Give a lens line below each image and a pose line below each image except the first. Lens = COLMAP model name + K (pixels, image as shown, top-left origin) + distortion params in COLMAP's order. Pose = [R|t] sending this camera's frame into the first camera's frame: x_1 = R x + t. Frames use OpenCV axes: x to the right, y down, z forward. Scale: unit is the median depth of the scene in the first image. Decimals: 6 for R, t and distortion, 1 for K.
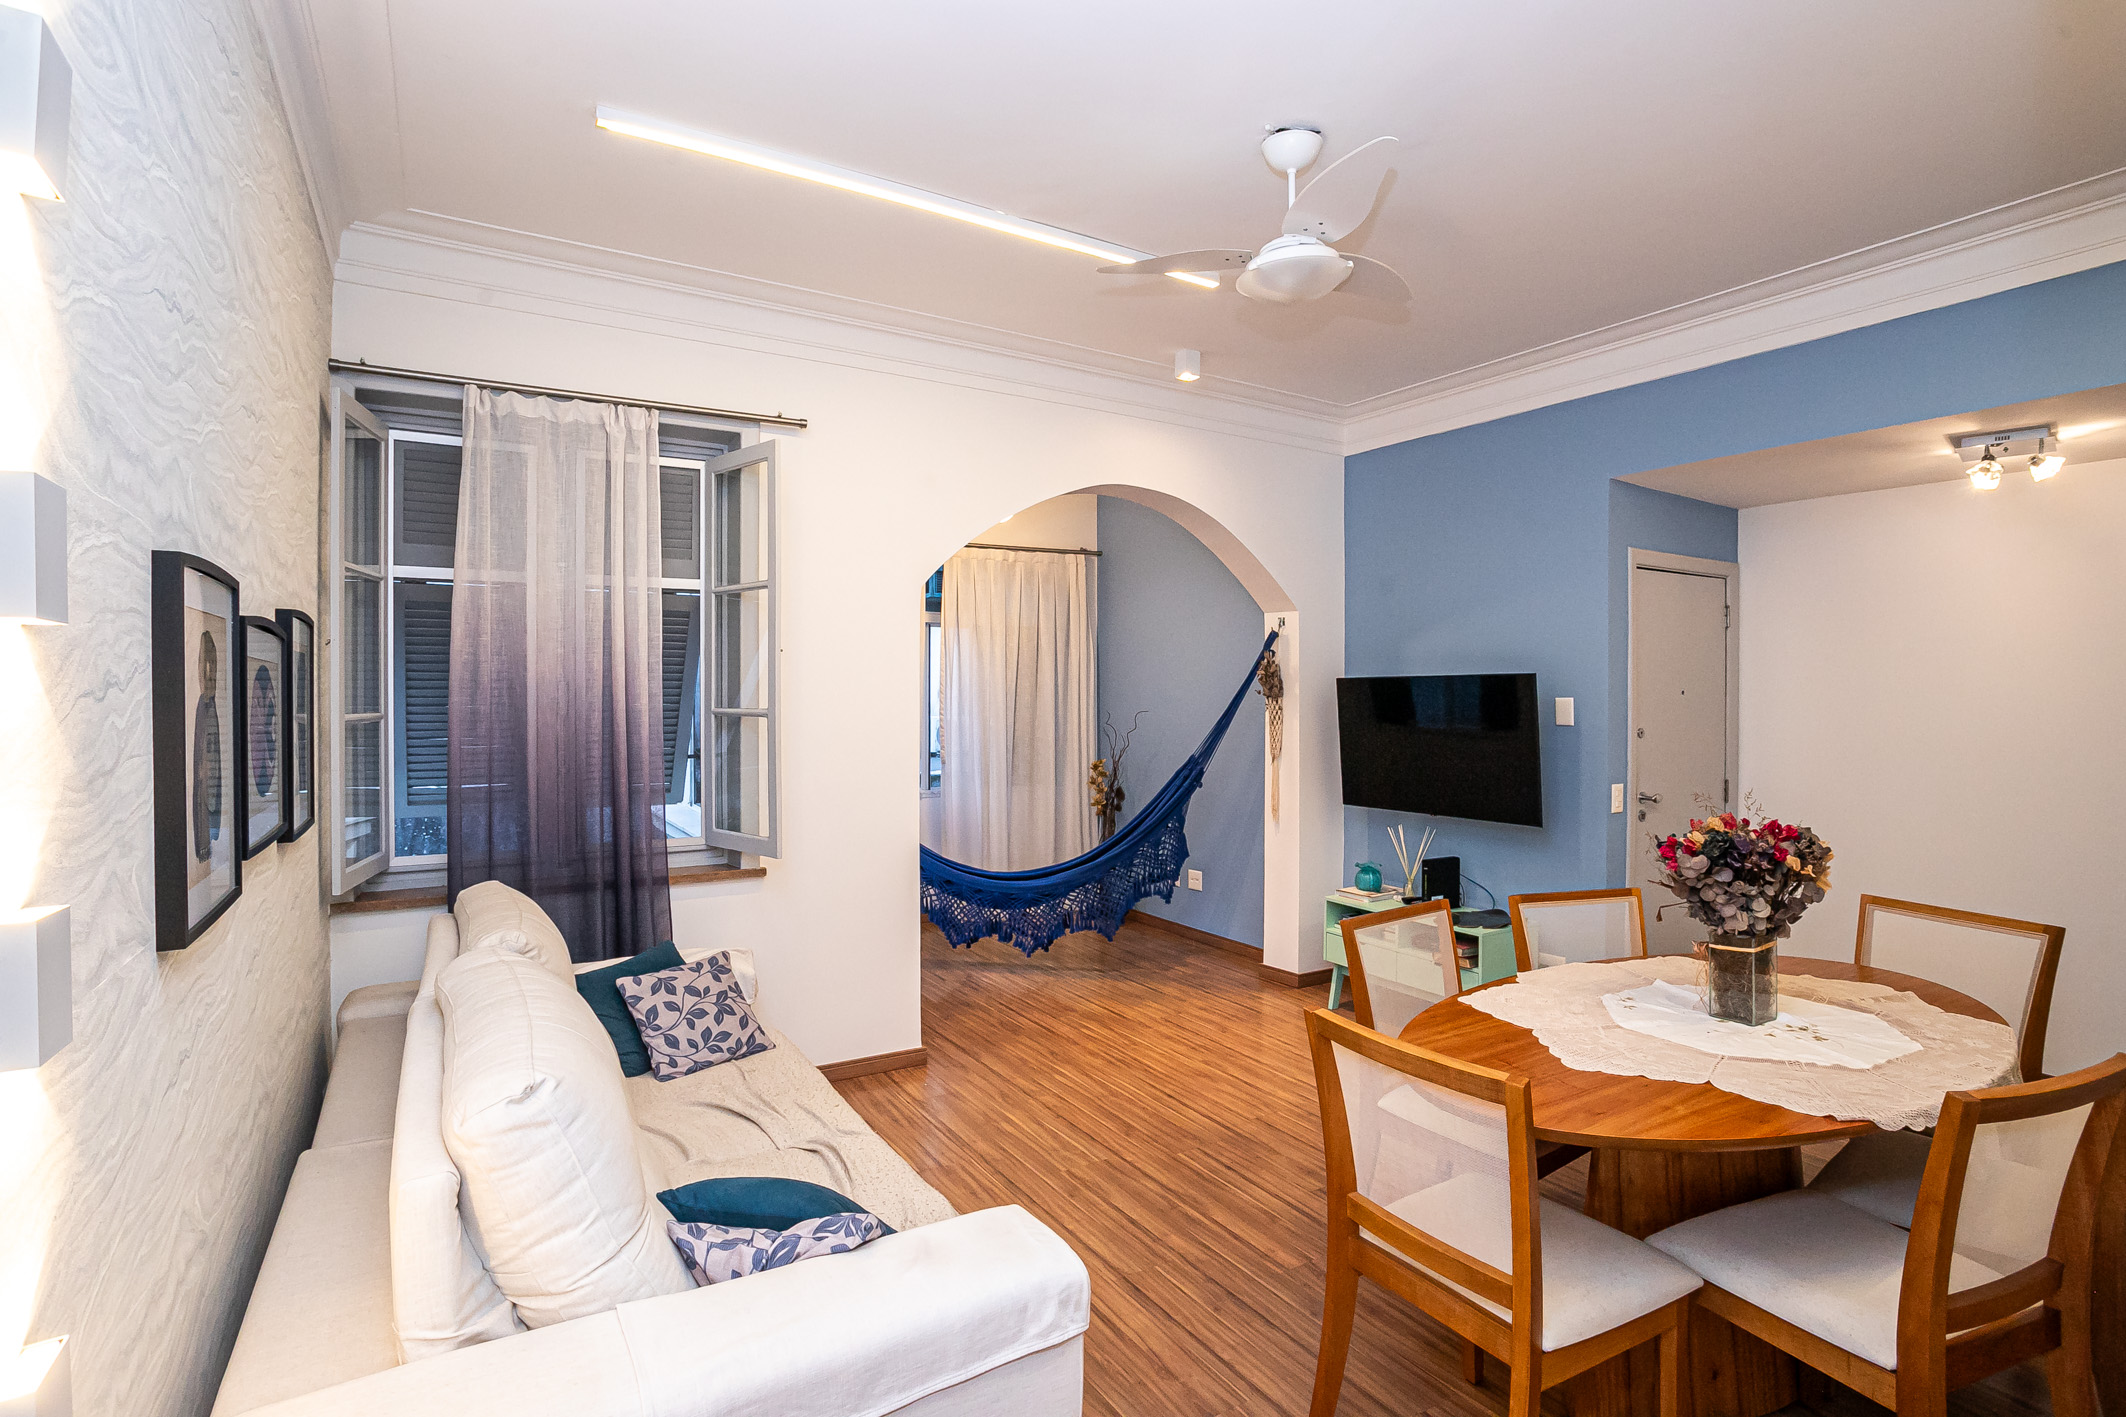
lens RADIAL K [[1053.6, 0, 1060.3], [0, 1053.6, 697.2], [0, 0, 1]] dist [-0.032347, 0.000149]
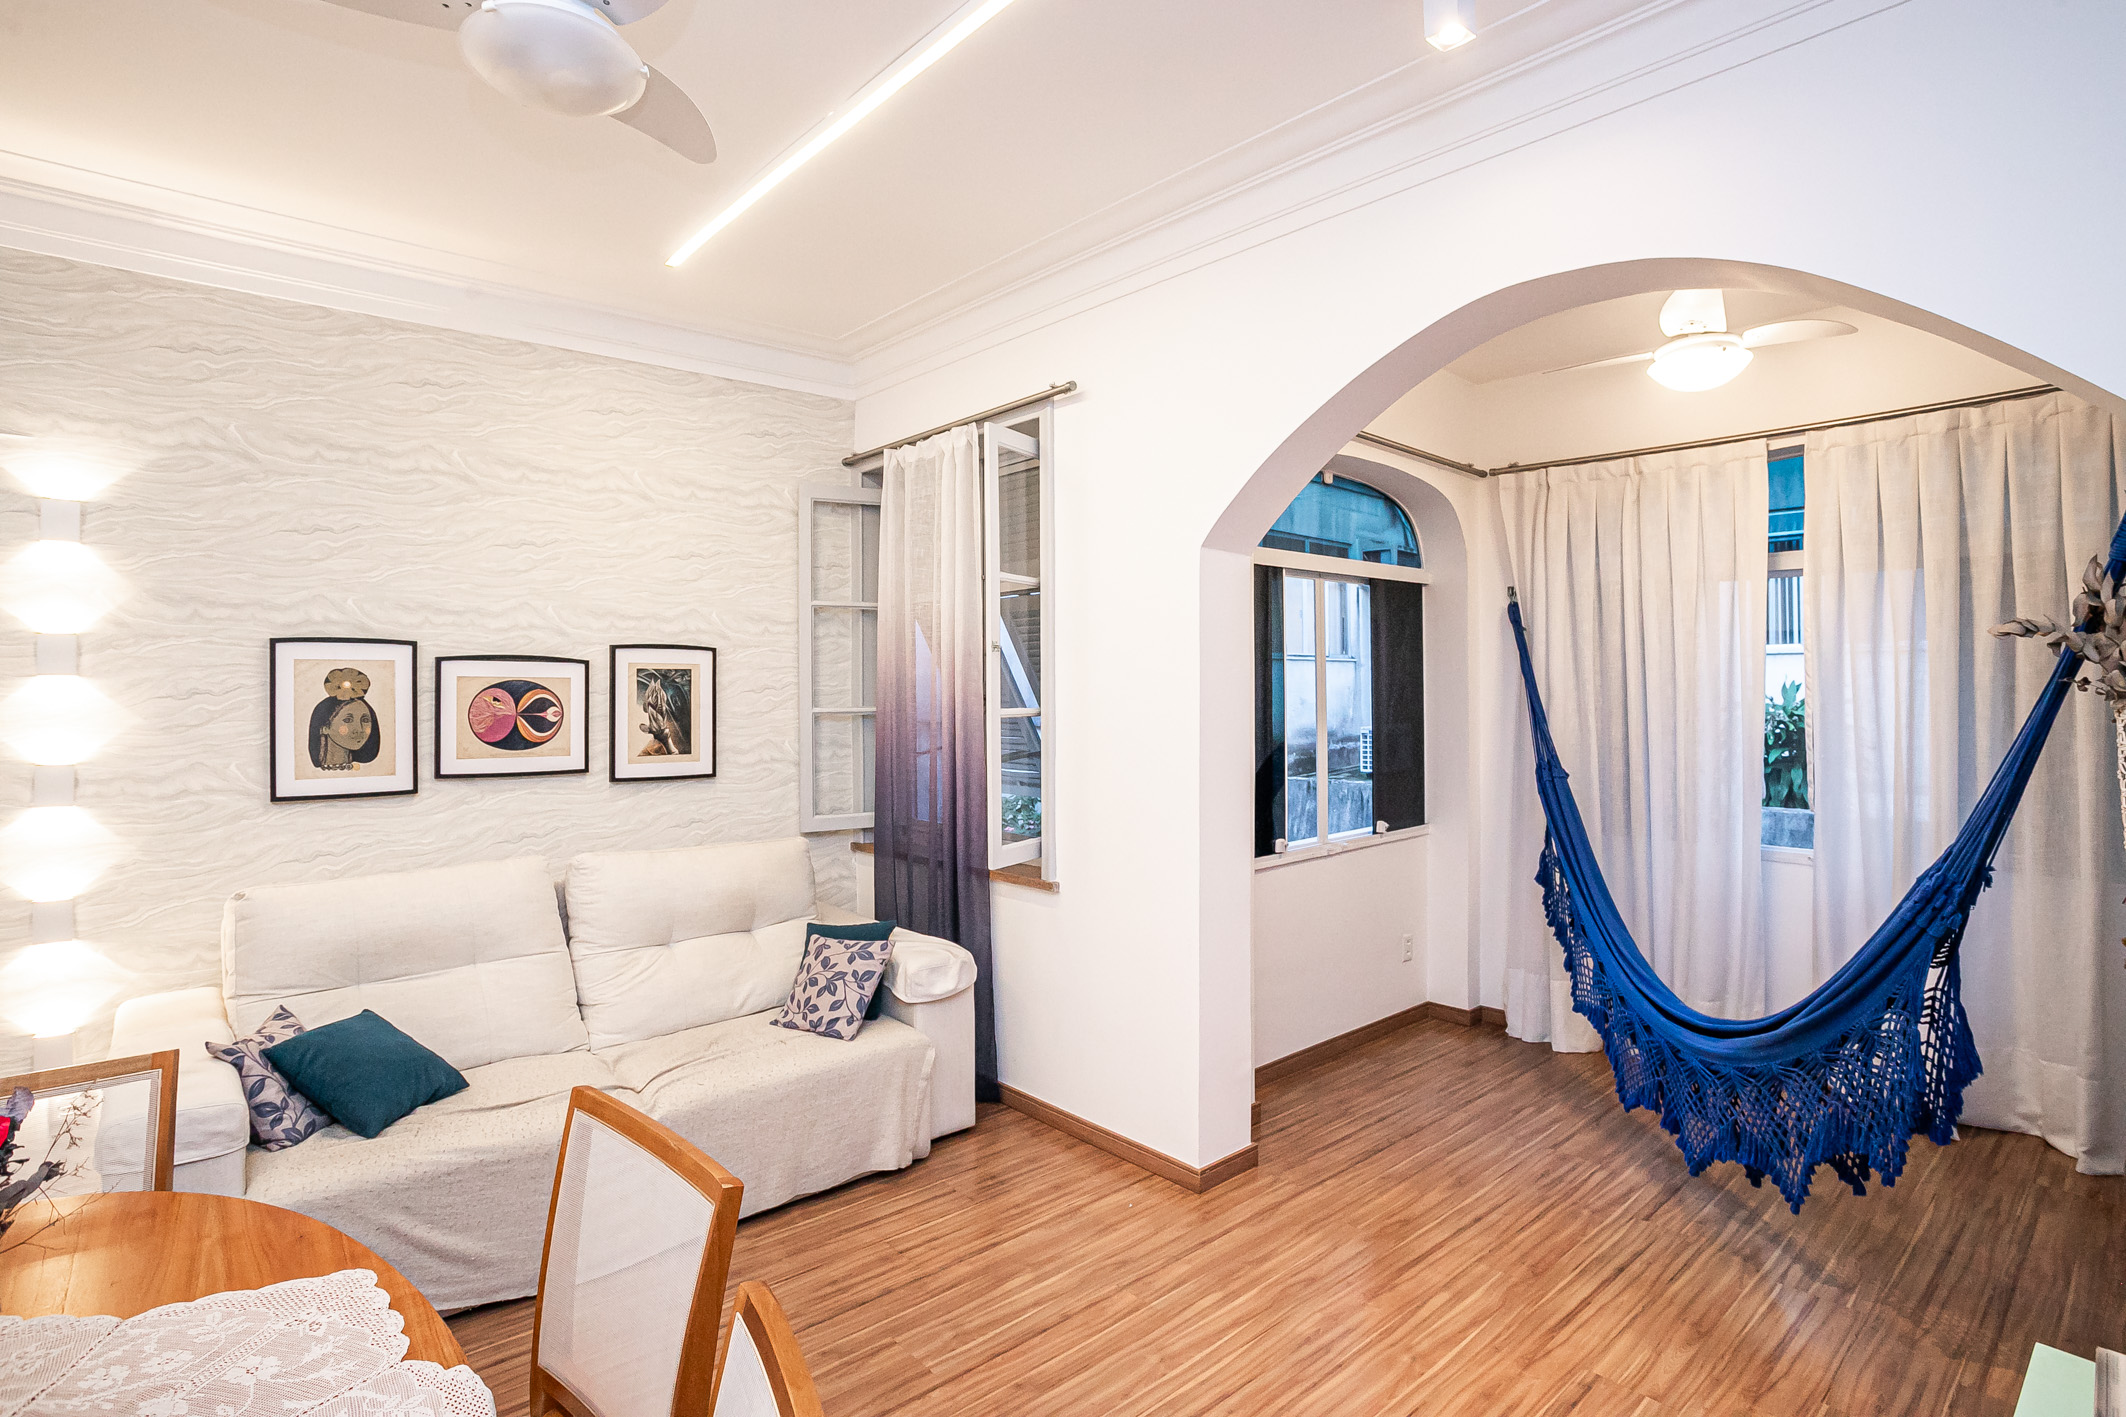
lens RADIAL K [[1072.5, 0, 1043.6], [0, 1072.5, 682.2], [0, 0, 1]] dist [-0.080294, 0.044267]
pose [[0.157245, -0.002880, -0.987555, 0.686267], [0.004153, 0.999989, -0.002255, -0.011209], [0.987551, -0.003747, 0.157255, 0.901498]]
